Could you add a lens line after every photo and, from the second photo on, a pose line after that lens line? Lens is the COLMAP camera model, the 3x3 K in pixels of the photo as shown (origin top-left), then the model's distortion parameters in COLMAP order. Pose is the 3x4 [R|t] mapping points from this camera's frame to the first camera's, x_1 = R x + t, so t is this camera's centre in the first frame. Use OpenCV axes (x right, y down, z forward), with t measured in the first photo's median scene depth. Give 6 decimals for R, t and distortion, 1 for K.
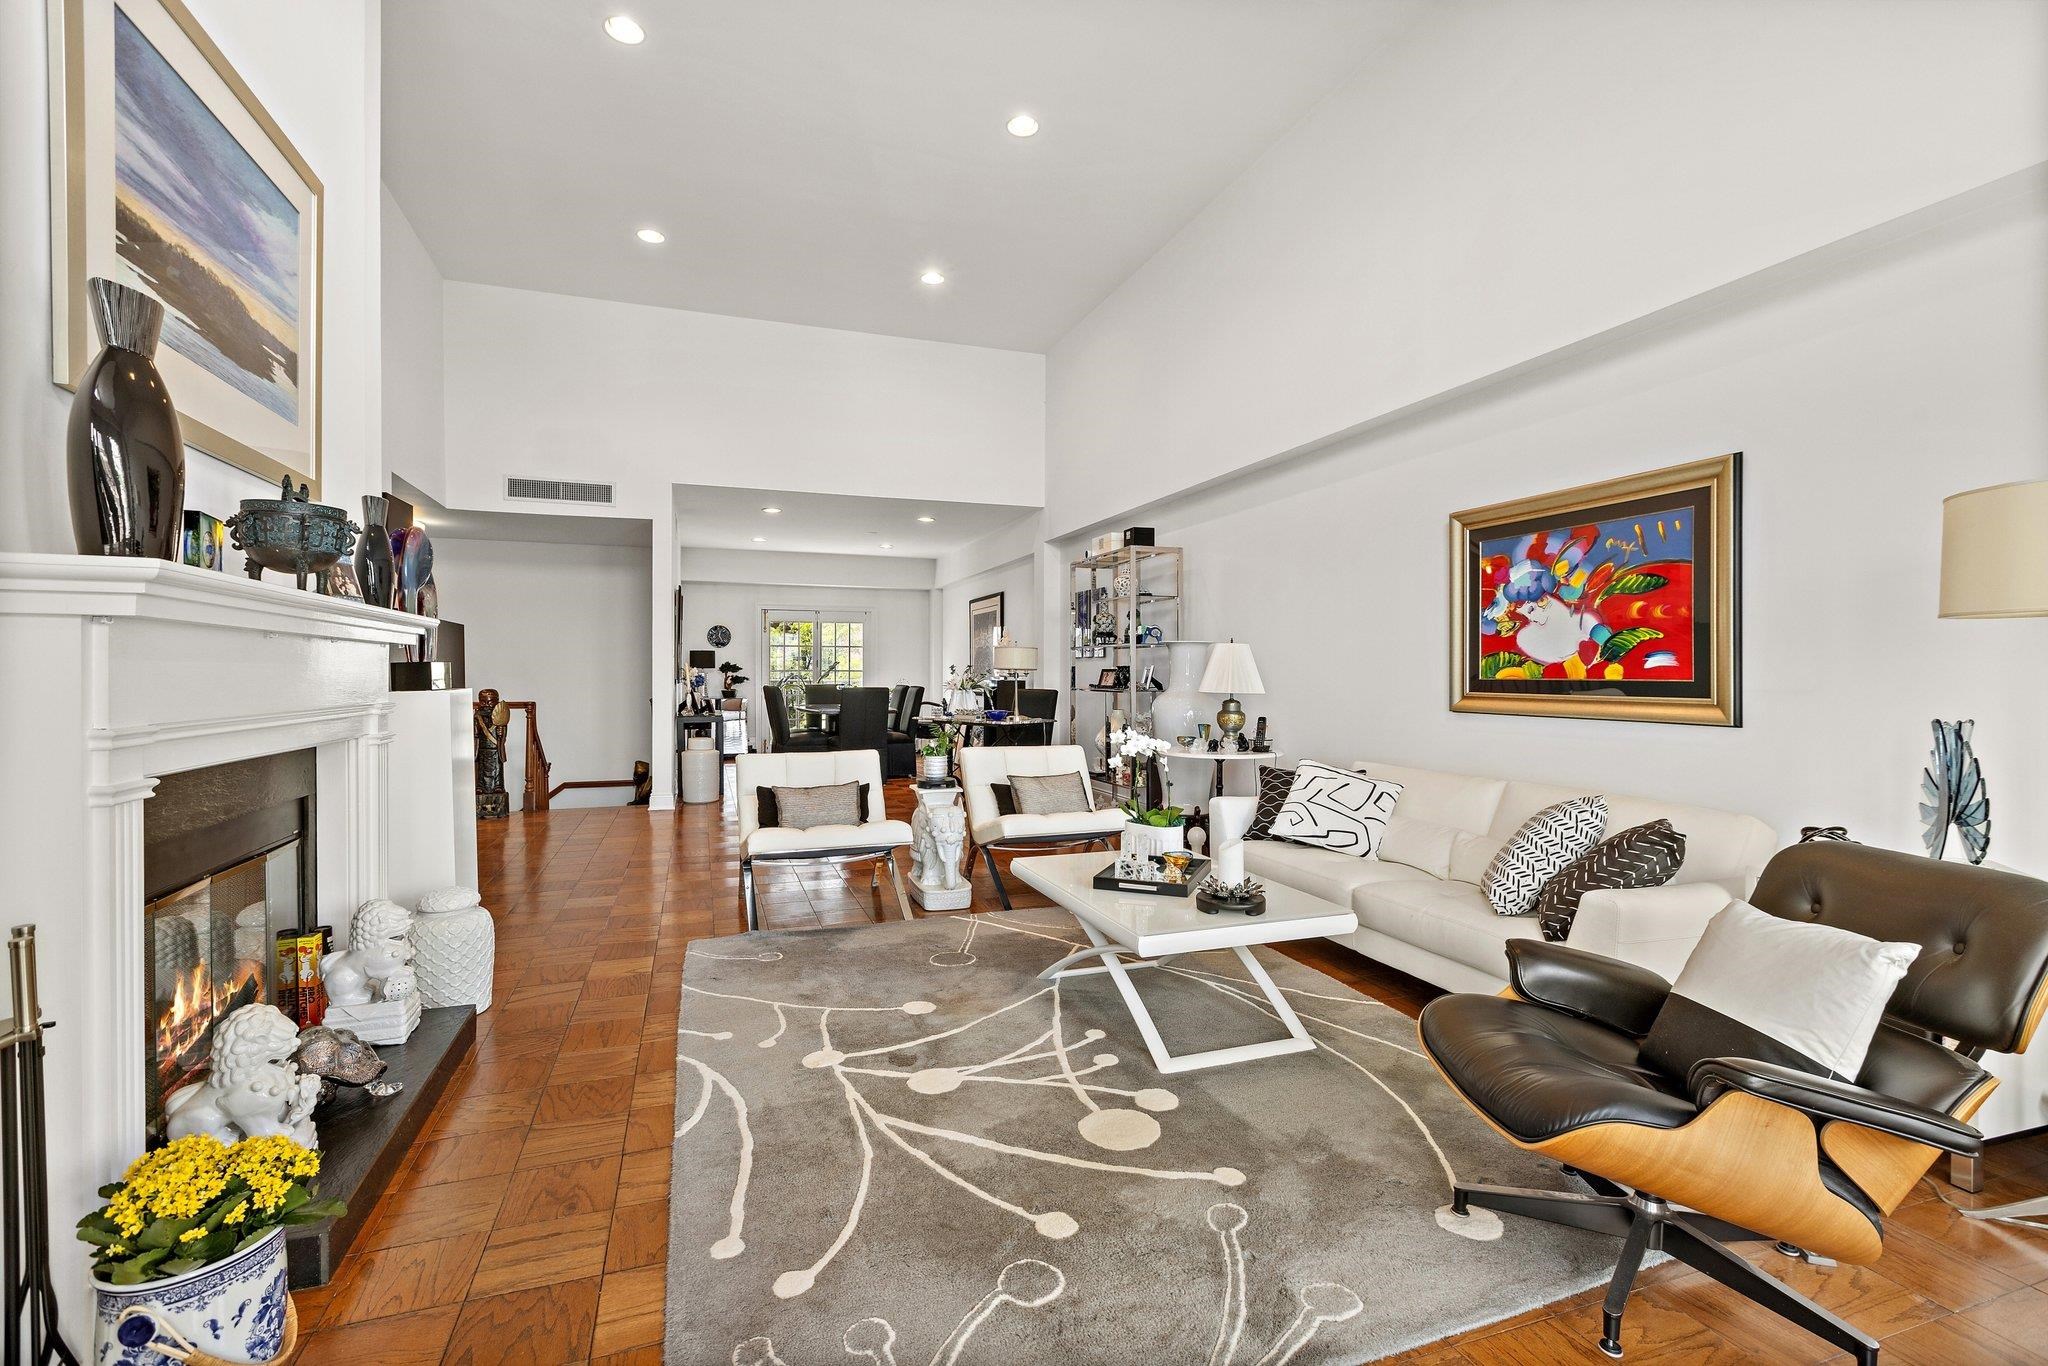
lens RADIAL K [[915.8, 0, 1009.5], [0, 915.8, 677.1], [0, 0, 1]] dist [0.000764, 0.000838]
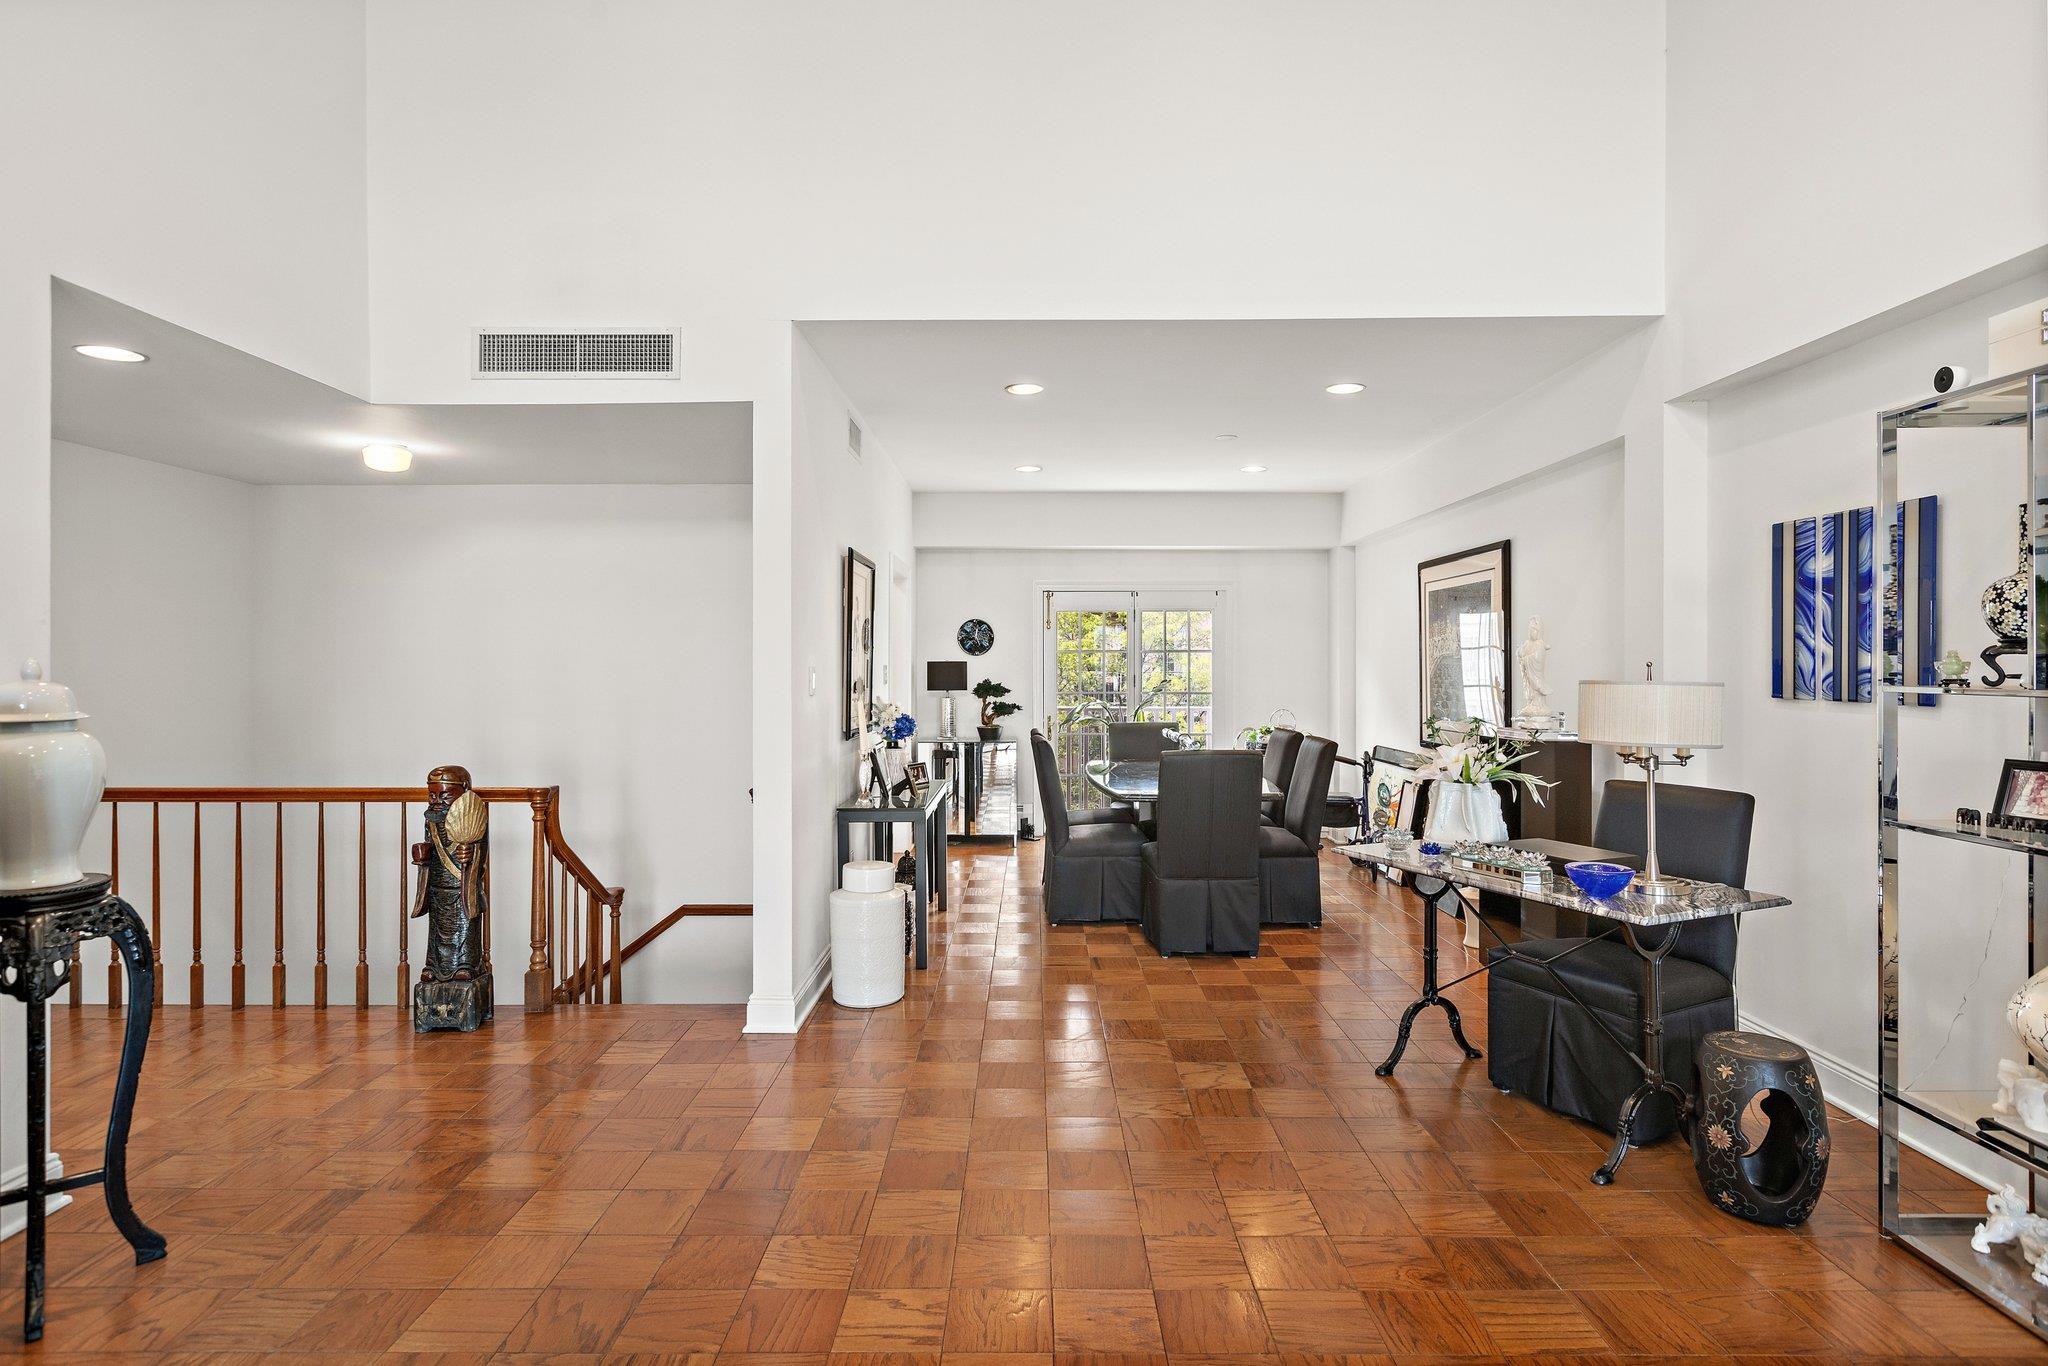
lens RADIAL K [[1073.5, 0, 1031.2], [0, 1073.5, 665.7], [0, 0, 1]] dist [0.003273, 0.000267]
pose [[0.946765, -0.003593, -0.321907, -0.071419], [0.002565, 0.999990, -0.003618, -0.031411], [0.321917, 0.002600, 0.946764, 0.460956]]
